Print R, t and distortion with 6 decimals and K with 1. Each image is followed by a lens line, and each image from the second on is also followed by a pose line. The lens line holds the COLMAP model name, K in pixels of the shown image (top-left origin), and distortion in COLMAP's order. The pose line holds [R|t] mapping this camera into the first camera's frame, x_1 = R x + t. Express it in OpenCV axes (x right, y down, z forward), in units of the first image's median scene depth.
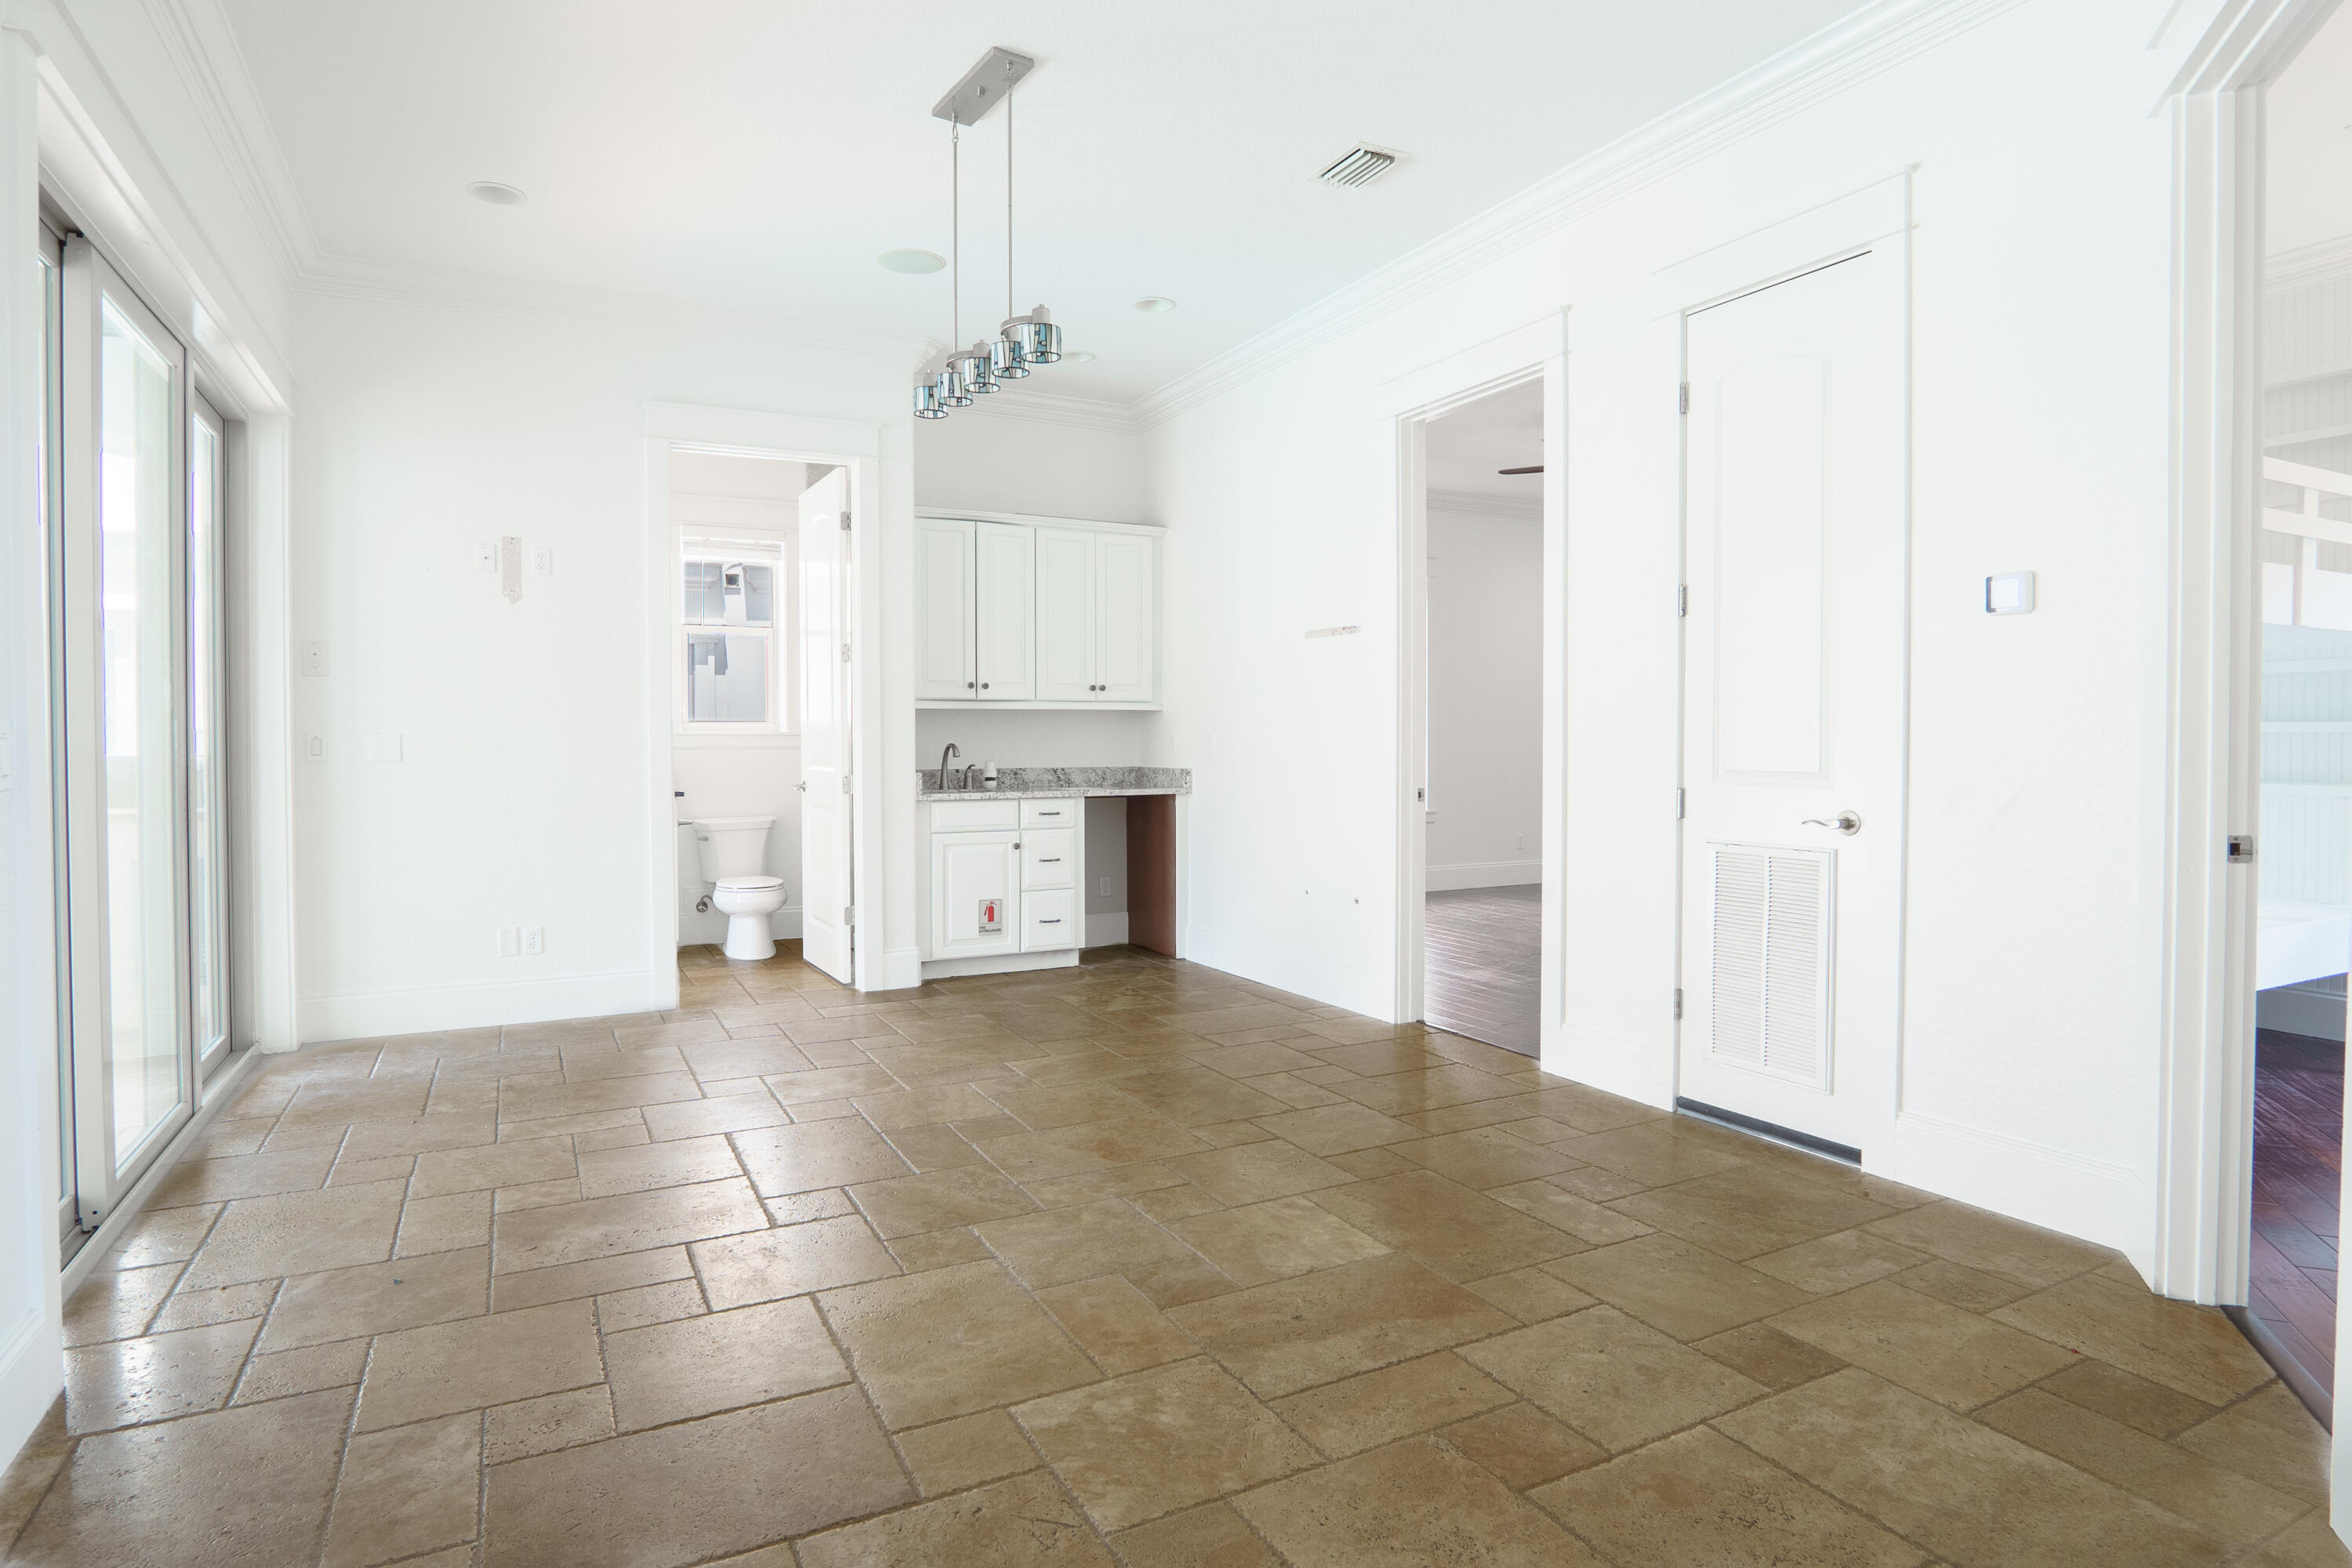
lens RADIAL K [[1265.8, 0, 1158.3], [0, 1265.8, 768.3], [0, 0, 1]] dist [-0.023765, 0.004857]
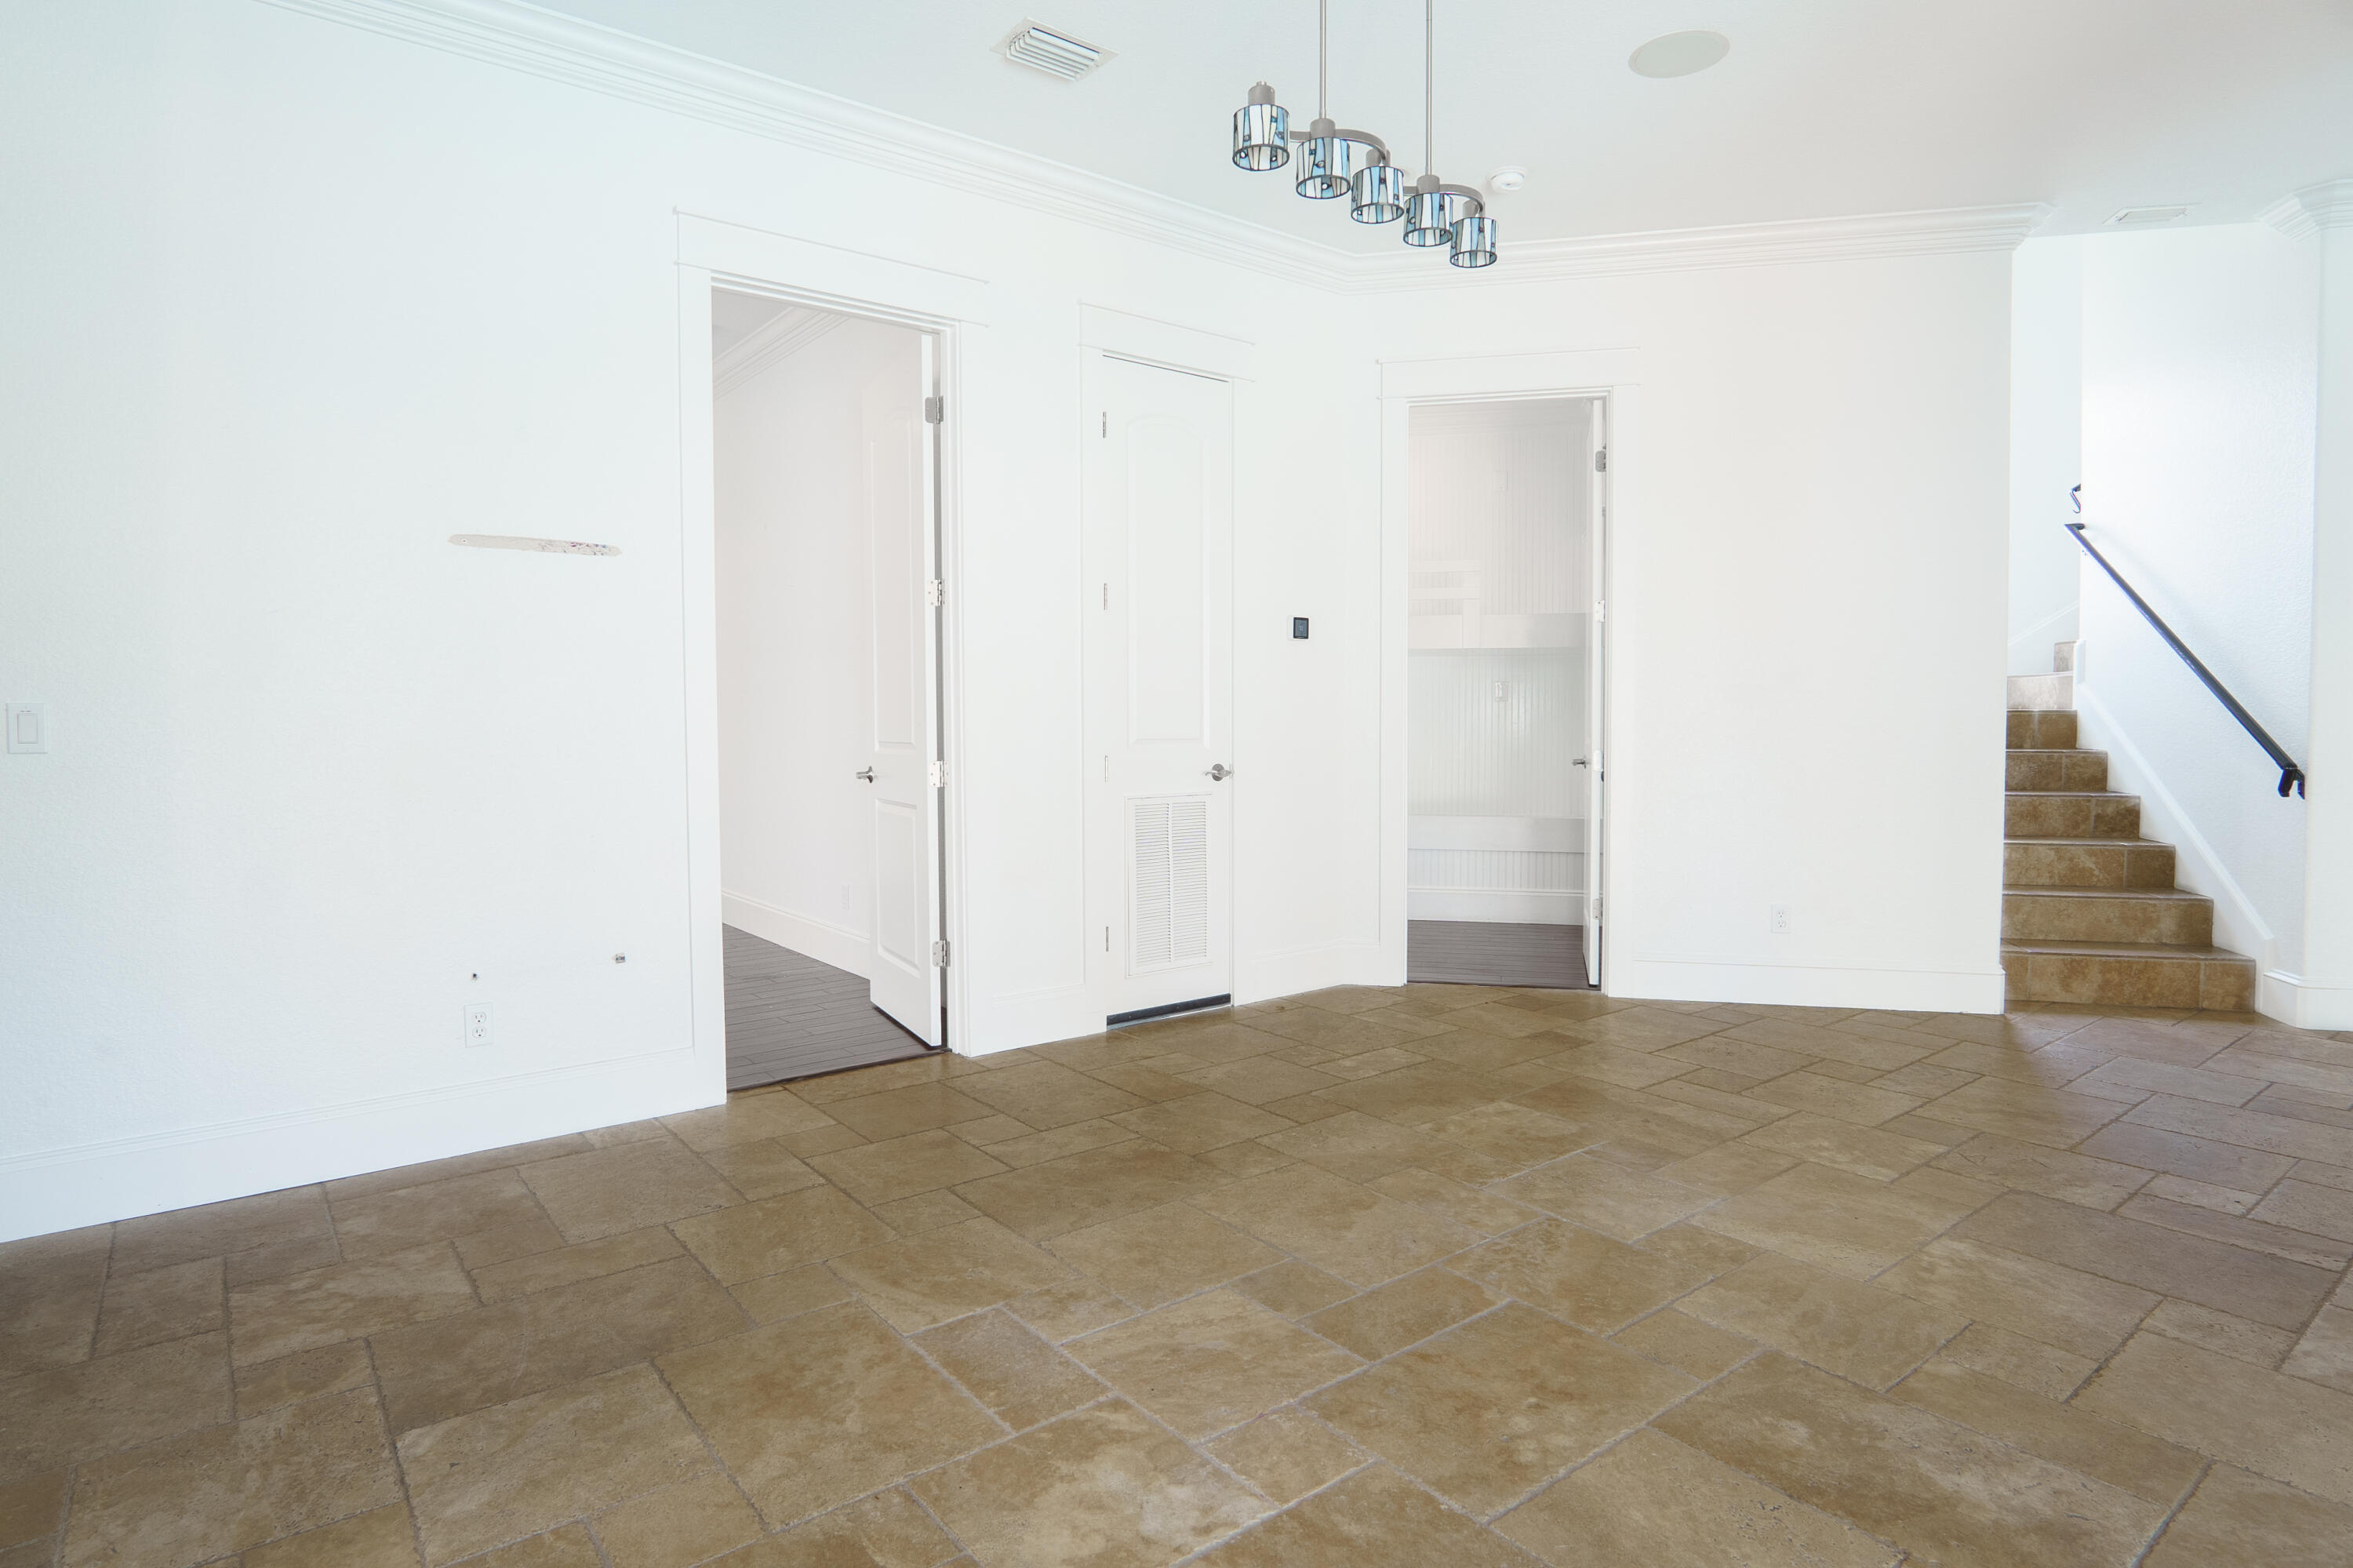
lens RADIAL K [[1266.3, 0, 1166.7], [0, 1266.3, 722.7], [0, 0, 1]] dist [-0.023765, 0.004857]
pose [[-0.191960, -0.002885, 0.981398, -0.953042], [0.026257, 0.999623, 0.008074, -0.029921], [-0.981051, 0.027319, -0.191812, 1.452112]]
